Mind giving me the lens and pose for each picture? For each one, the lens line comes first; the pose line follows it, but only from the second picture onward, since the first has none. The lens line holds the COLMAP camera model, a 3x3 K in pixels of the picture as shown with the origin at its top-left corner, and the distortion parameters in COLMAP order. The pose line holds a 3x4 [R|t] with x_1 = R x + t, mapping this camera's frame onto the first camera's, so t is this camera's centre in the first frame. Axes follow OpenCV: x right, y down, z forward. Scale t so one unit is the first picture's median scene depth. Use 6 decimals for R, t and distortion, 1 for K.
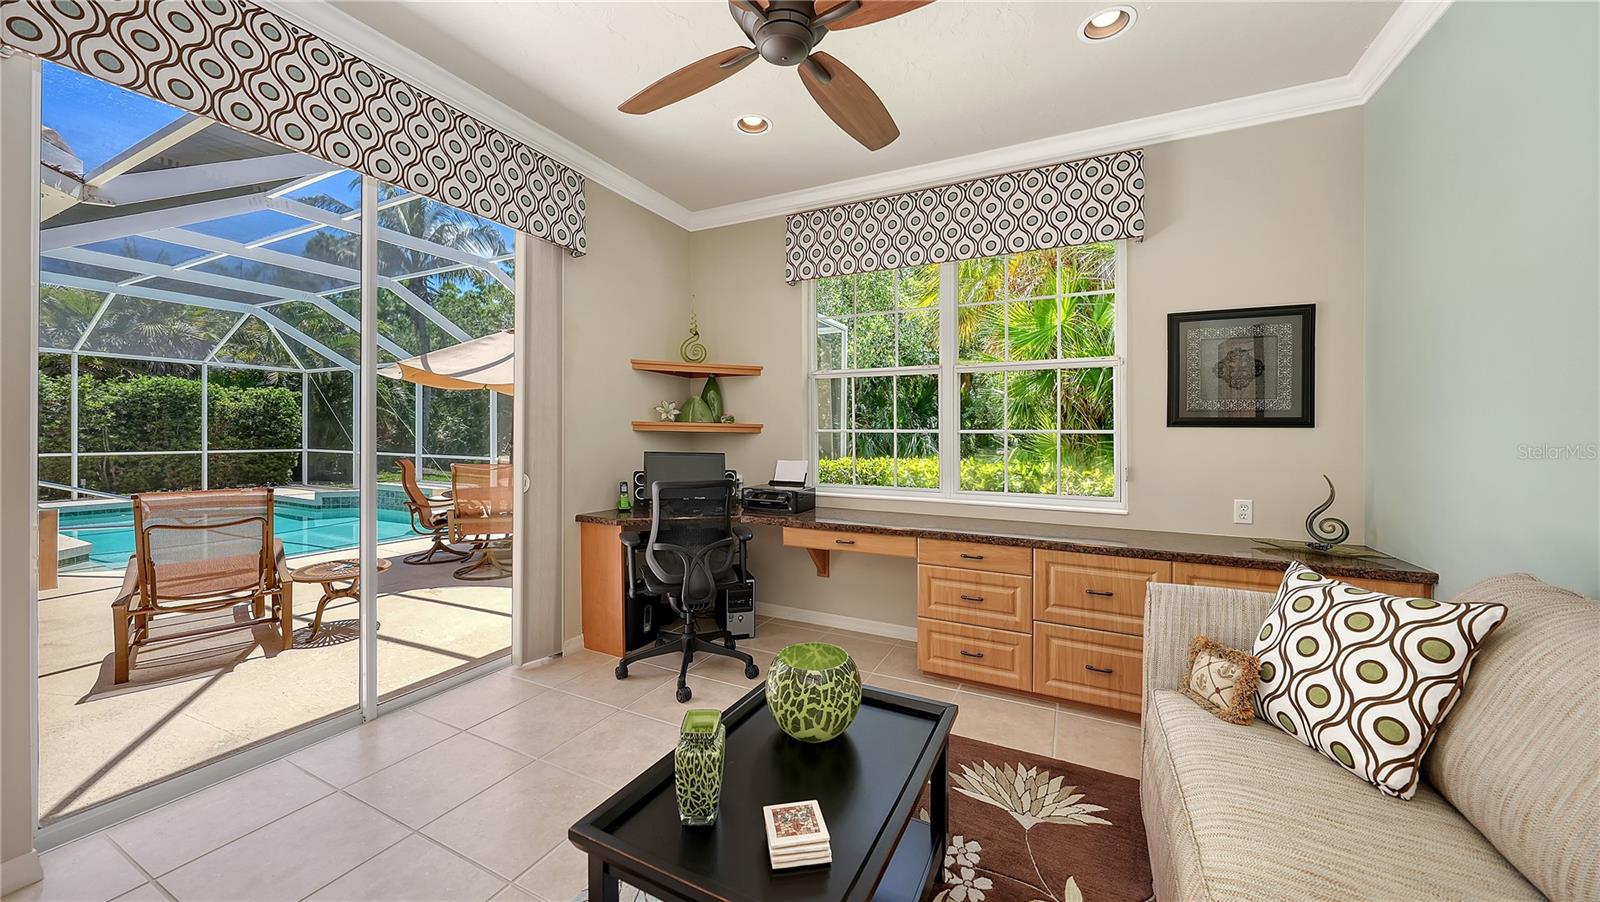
lens RADIAL K [[558.0, 0, 799.3], [0, 558.0, 441.5], [0, 0, 1]] dist [-0.001700, -0.000417]
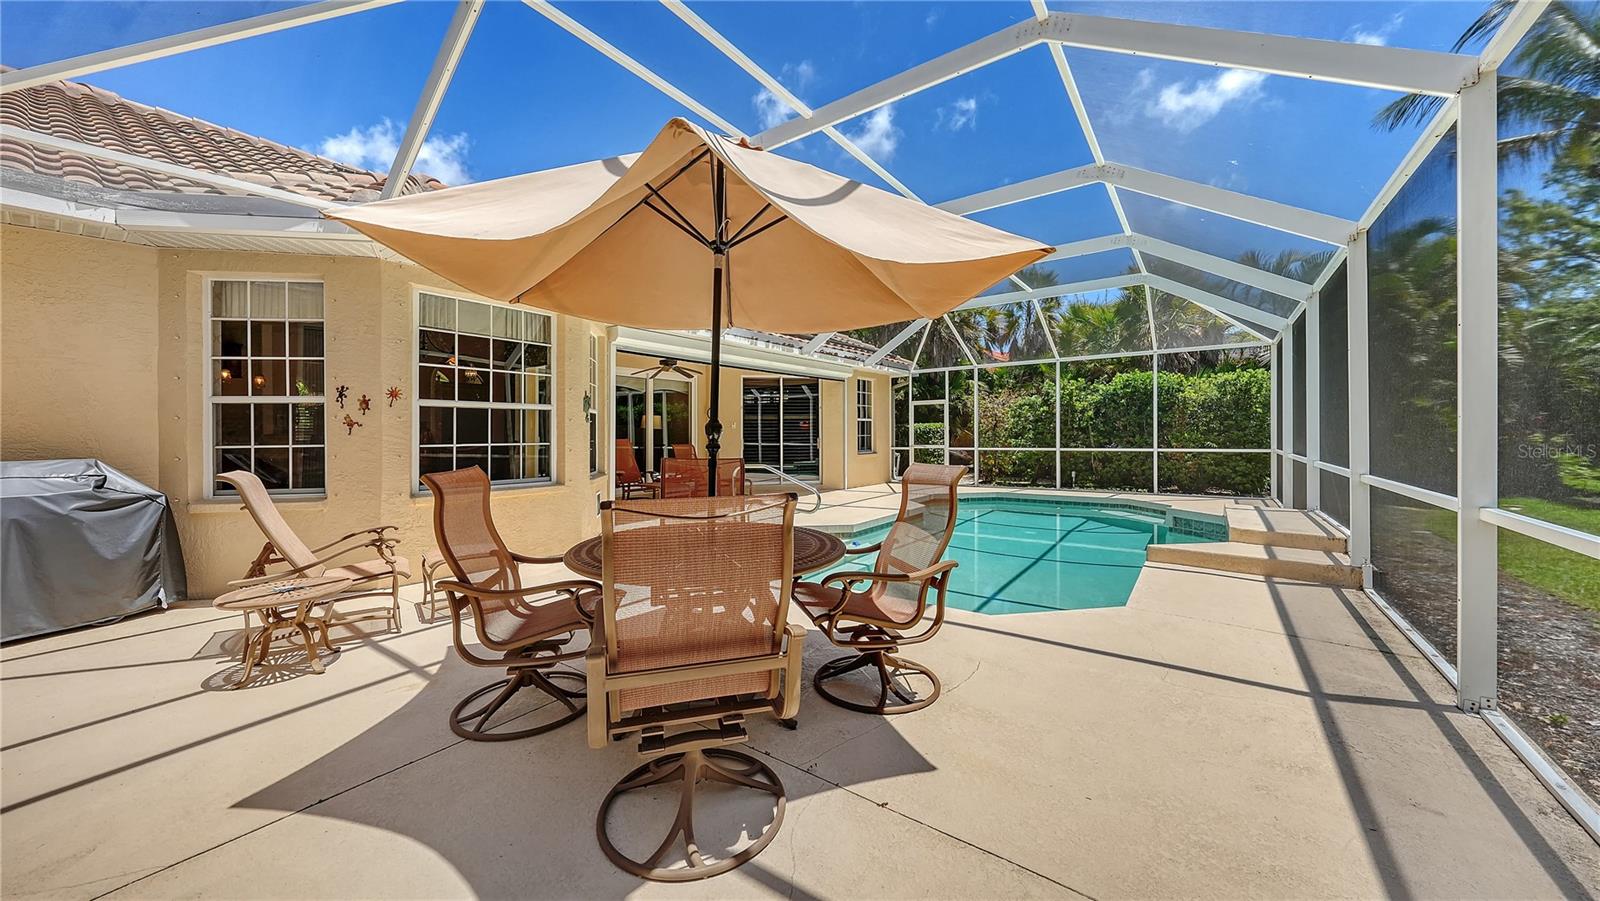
lens RADIAL K [[558.6, 0, 797.3], [0, 558.6, 431.3], [0, 0, 1]] dist [-0.004651, -0.000258]
pose [[-0.180115, -0.014437, -0.983540, -0.067816], [-0.006038, 0.999890, -0.013572, 0.004772], [0.983627, 0.003494, -0.180182, 0.601479]]
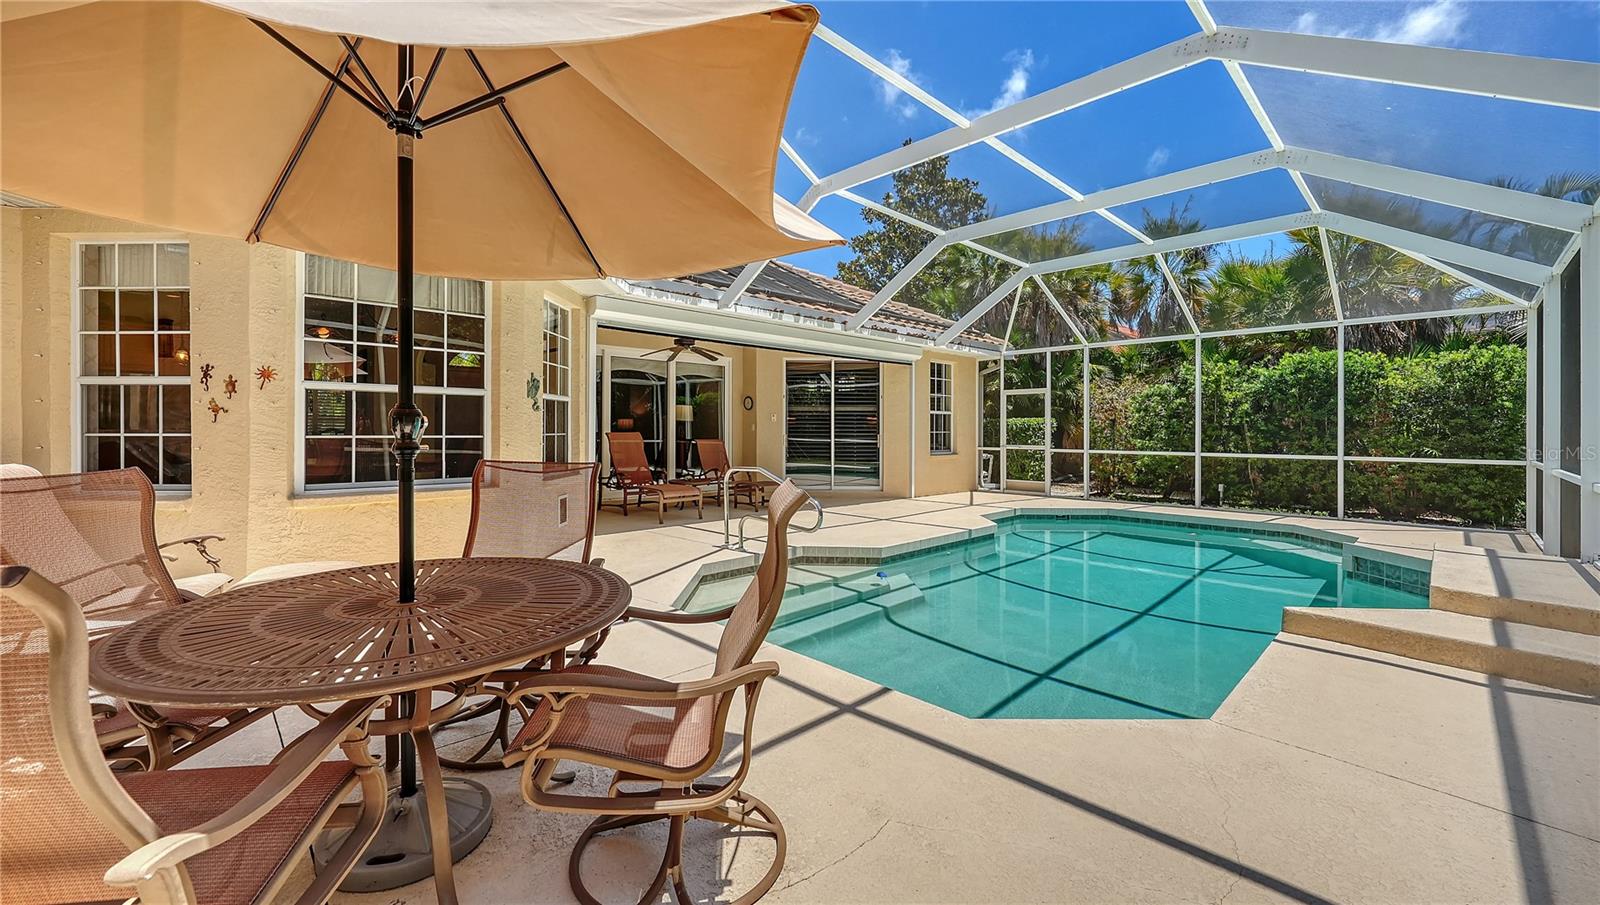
lens RADIAL K [[629.1, 0, 794.2], [0, 629.1, 423.7], [0, 0, 1]] dist [-0.008965, 0.000388]
pose [[-0.344528, -0.020404, -0.938554, -0.152250], [-0.021396, 0.999675, -0.013879, 0.002754], [0.938532, 0.015299, -0.344852, 0.660799]]
